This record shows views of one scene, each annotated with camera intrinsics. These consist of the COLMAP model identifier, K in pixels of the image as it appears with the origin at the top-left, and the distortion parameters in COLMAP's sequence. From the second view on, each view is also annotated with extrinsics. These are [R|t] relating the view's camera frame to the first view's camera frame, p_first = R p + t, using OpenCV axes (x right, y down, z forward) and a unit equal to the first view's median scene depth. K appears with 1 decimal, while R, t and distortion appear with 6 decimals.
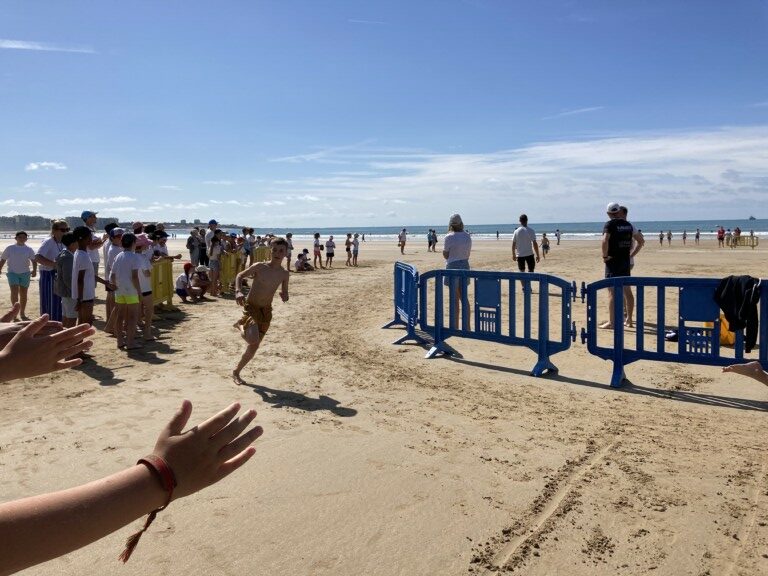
lens RADIAL K [[628.4, 0, 380.7], [0, 628.4, 267.2], [0, 0, 1]] dist [0.003653, 0.003063]
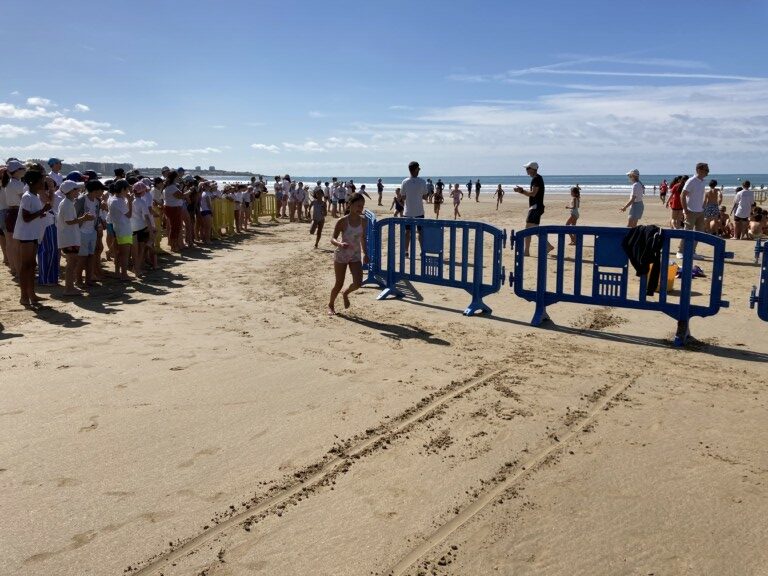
lens RADIAL K [[625.4, 0, 389.7], [0, 625.4, 267.7], [0, 0, 1]] dist [0.032597, -0.040705]
pose [[0.999814, 0.014386, -0.012862, 0.127010], [-0.013305, 0.996670, 0.080448, 0.004208], [0.013976, -0.080262, 0.996676, -0.089883]]
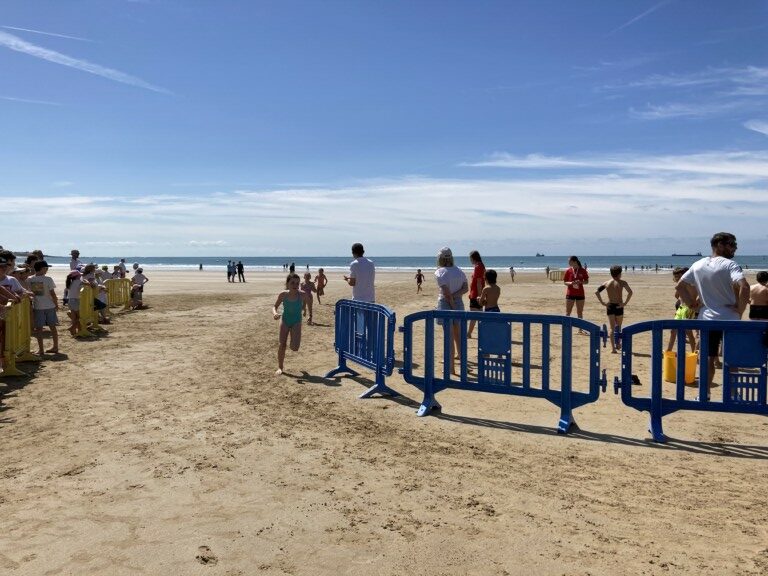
lens RADIAL K [[659.6, 0, 396.0], [0, 659.6, 287.3], [0, 0, 1]] dist [0.012008, 0.006408]
pose [[0.960545, 0.004219, 0.278092, -0.238064], [0.001431, 0.999797, -0.020111, -0.010186], [-0.278120, 0.019716, 0.960344, 0.196019]]
